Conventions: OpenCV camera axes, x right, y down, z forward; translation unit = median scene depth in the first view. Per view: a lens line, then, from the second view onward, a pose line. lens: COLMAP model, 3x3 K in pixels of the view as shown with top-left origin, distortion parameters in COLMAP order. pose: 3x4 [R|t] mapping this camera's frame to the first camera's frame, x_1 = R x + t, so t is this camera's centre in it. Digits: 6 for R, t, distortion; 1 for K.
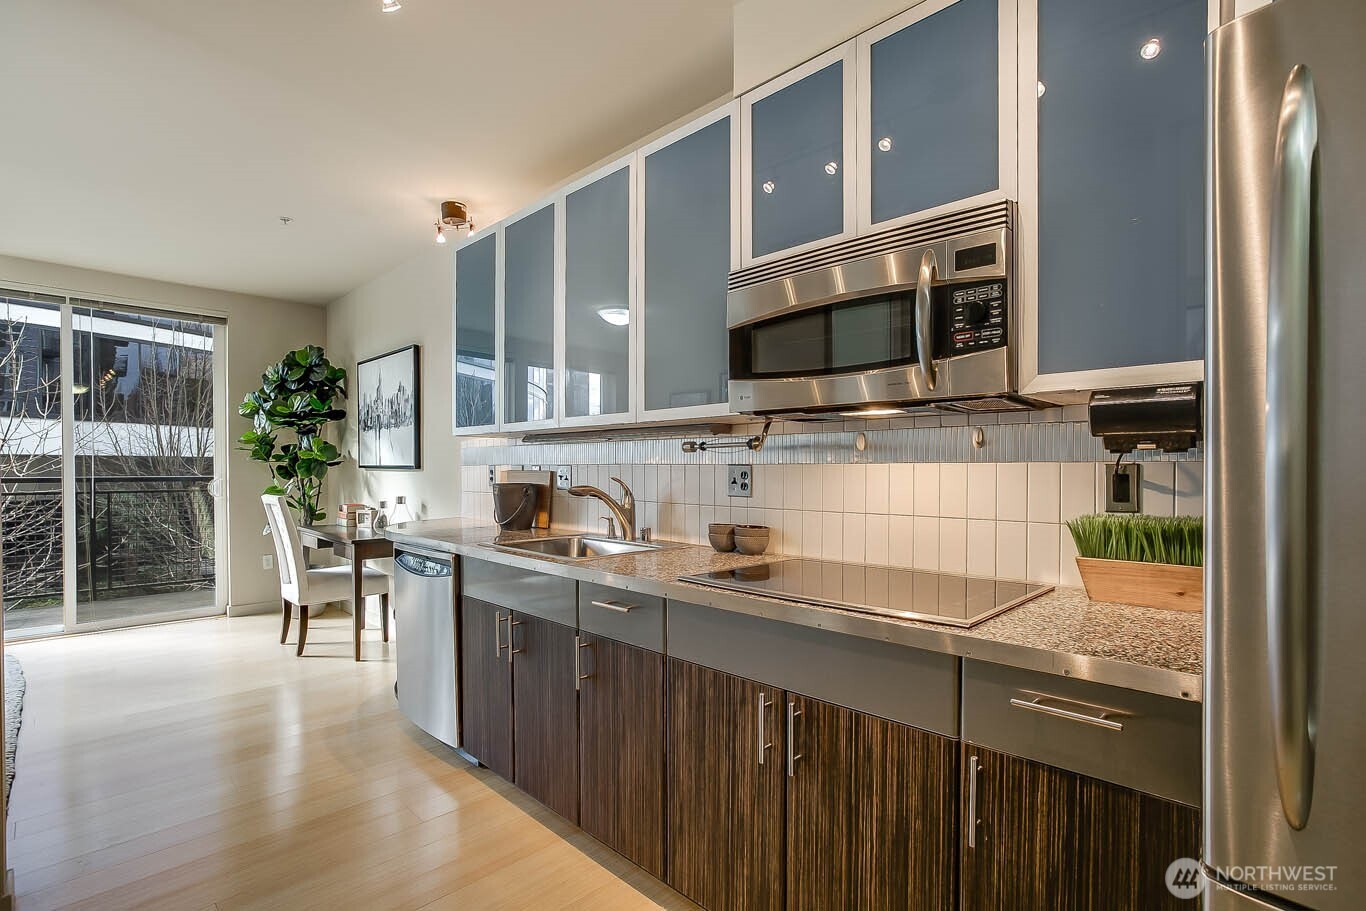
lens RADIAL K [[654.9, 0, 679.0], [0, 654.9, 477.0], [0, 0, 1]] dist [-0.023448, 0.000668]
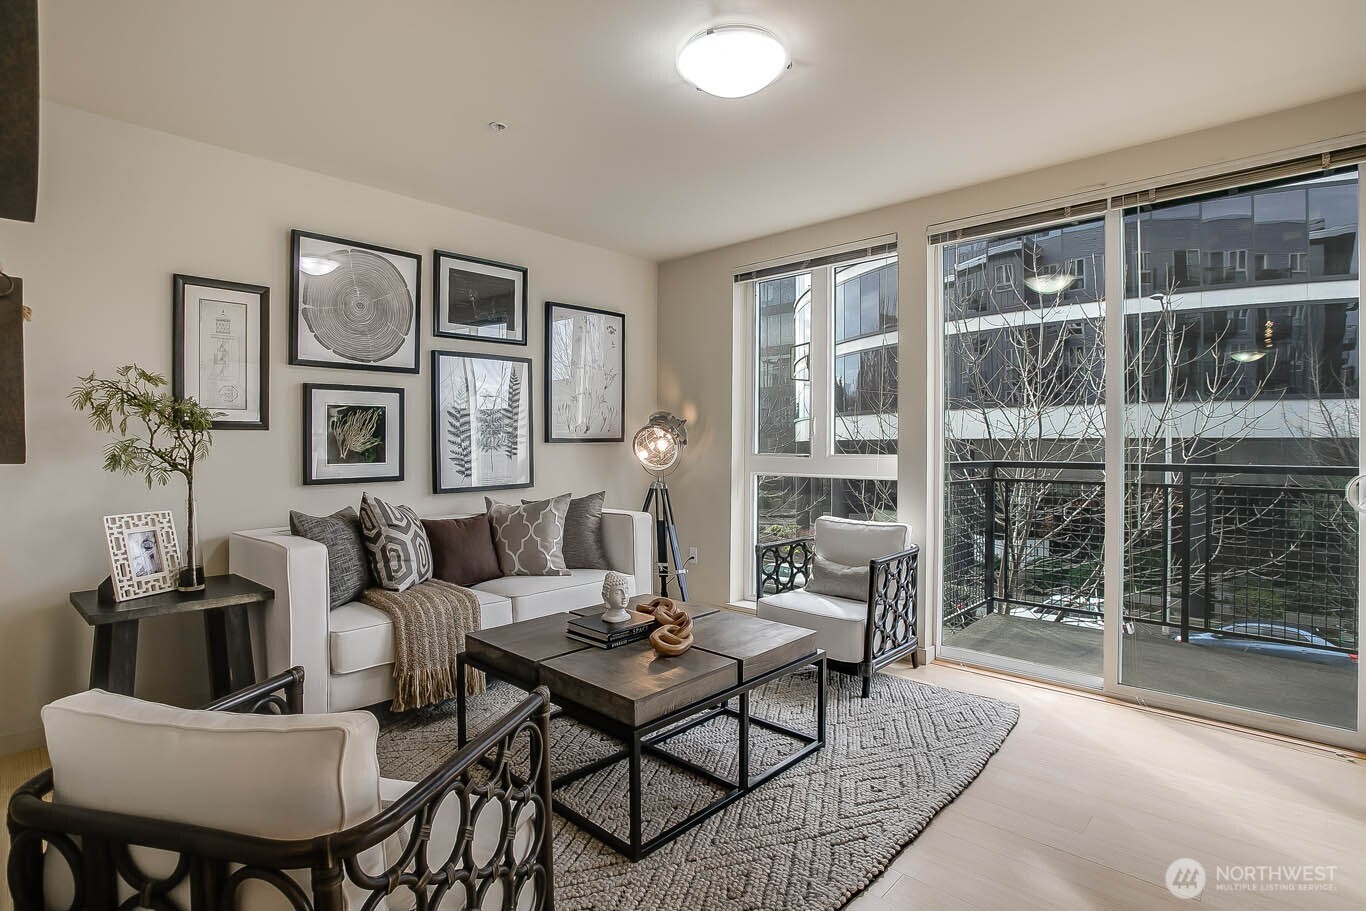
lens RADIAL K [[661.8, 0, 683.2], [0, 661.8, 440.3], [0, 0, 1]] dist [-0.034188, 0.000497]
pose [[0.039706, -0.009498, -0.999166, -0.573829], [-0.021992, 0.999704, -0.010377, -0.013447], [0.998969, 0.022386, 0.039486, 1.054977]]
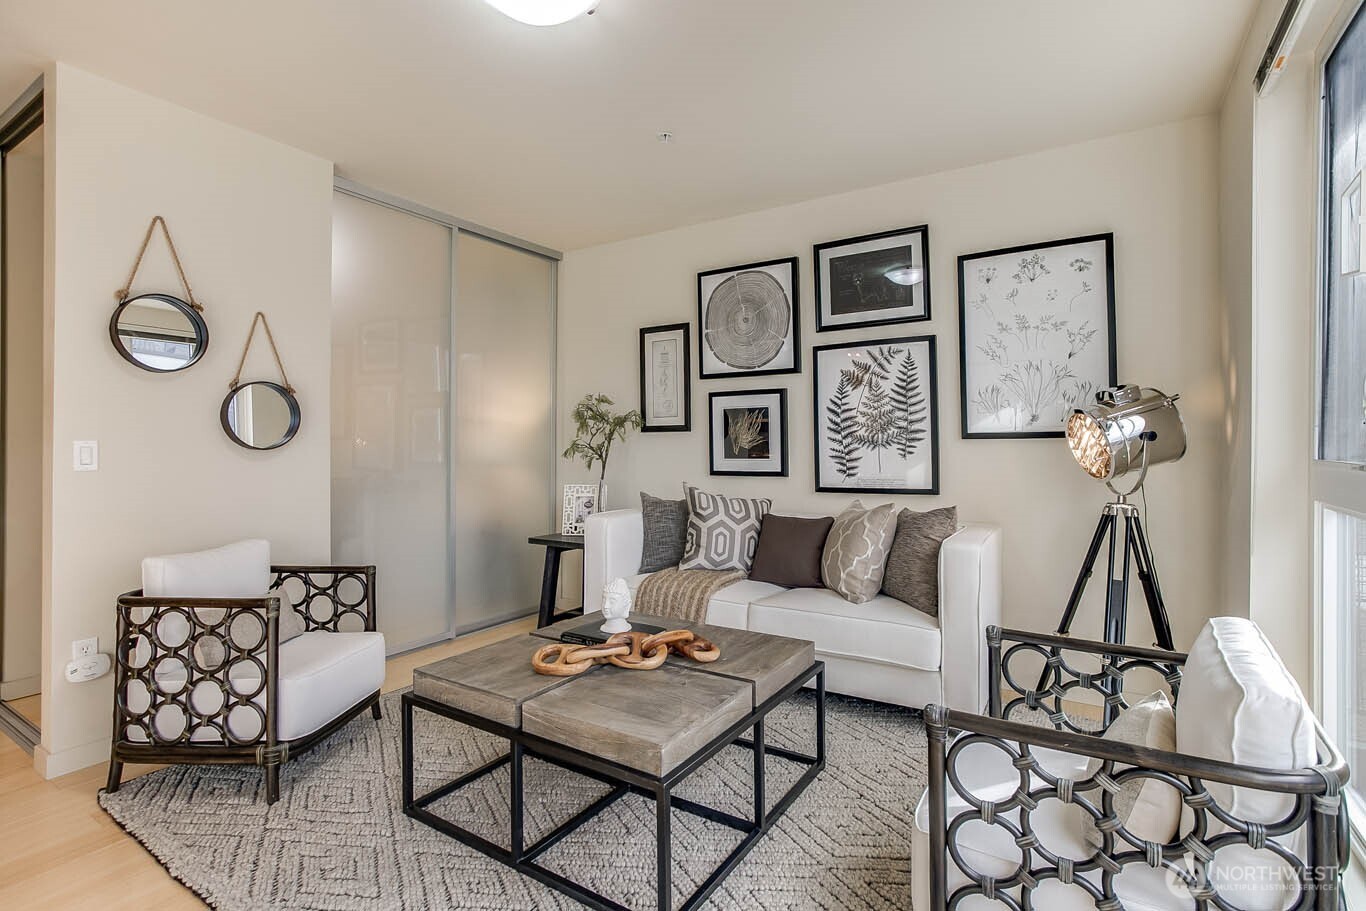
lens RADIAL K [[662.2, 0, 703.6], [0, 662.2, 429.4], [0, 0, 1]] dist [-0.023236, 0.000570]
pose [[-0.972300, -0.008393, -0.233585, -1.599497], [-0.008037, 0.999965, -0.002473, -0.030756], [0.233598, -0.000527, -0.972333, 2.027722]]
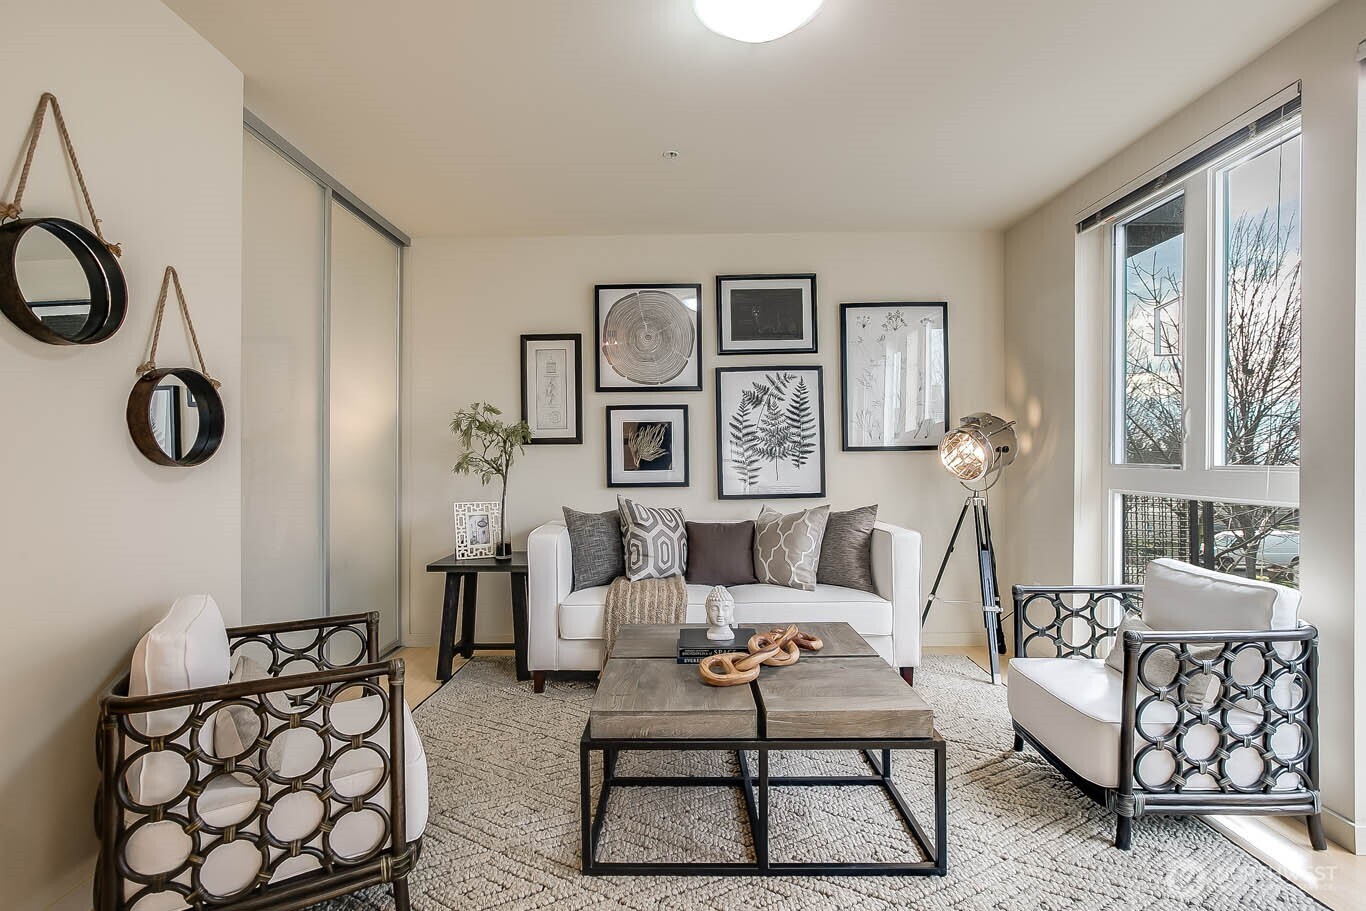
lens RADIAL K [[643.9, 0, 683.5], [0, 643.9, 450.8], [0, 0, 1]] dist [-0.049052, 0.023052]
pose [[-0.705595, -0.005436, -0.708595, -0.936607], [-0.011503, 0.999927, 0.003783, -0.021186], [0.708522, 0.010820, -0.705605, 1.673637]]
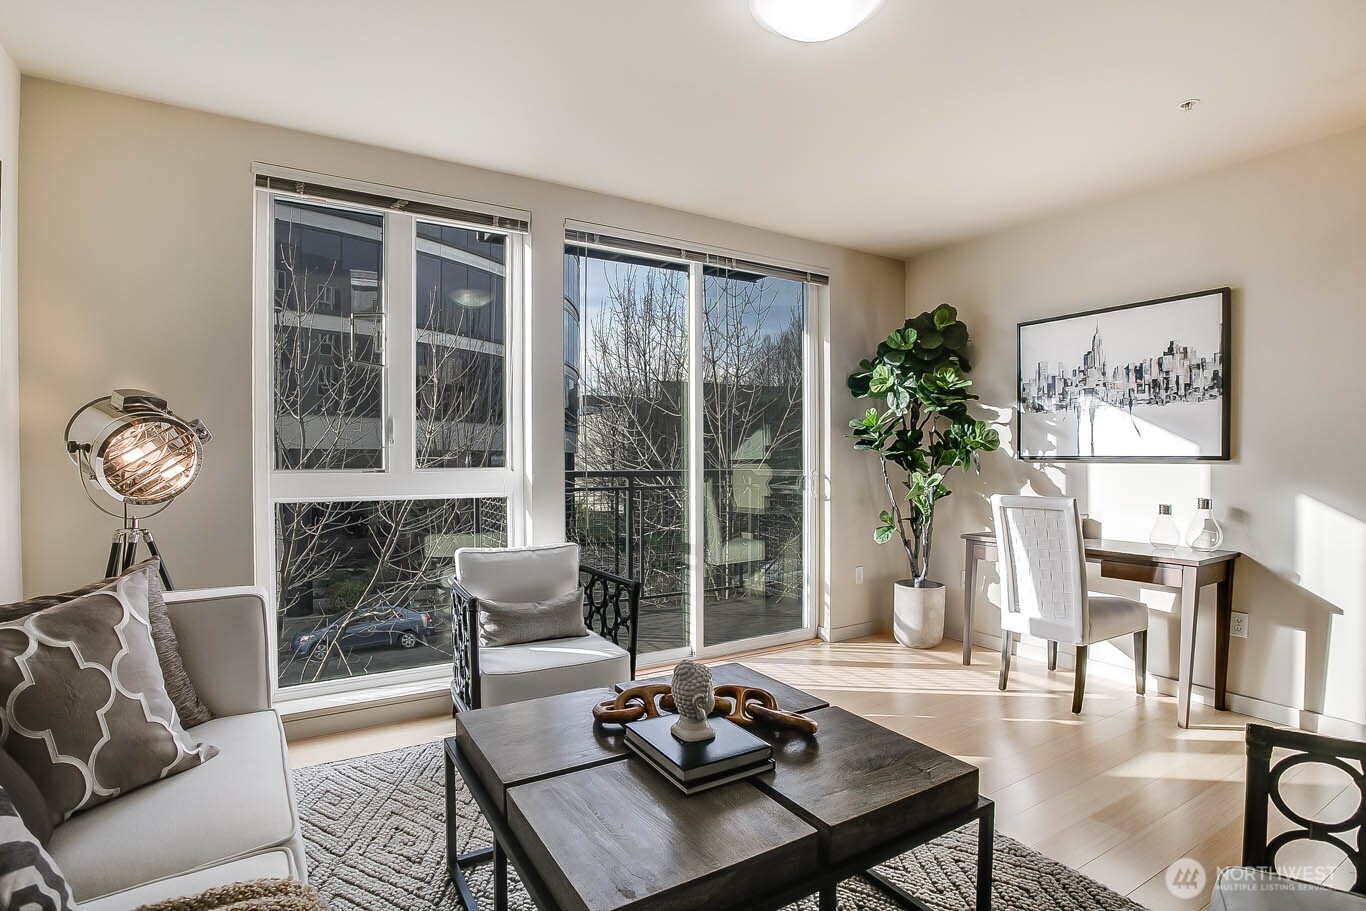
lens RADIAL K [[678.8, 0, 675.0], [0, 678.8, 471.7], [0, 0, 1]] dist [-0.063447, 0.023723]
pose [[0.970294, 0.003642, -0.241902, -1.549004], [-0.003395, 0.999993, 0.001437, 0.001475], [0.241905, -0.000573, 0.970300, 0.292568]]
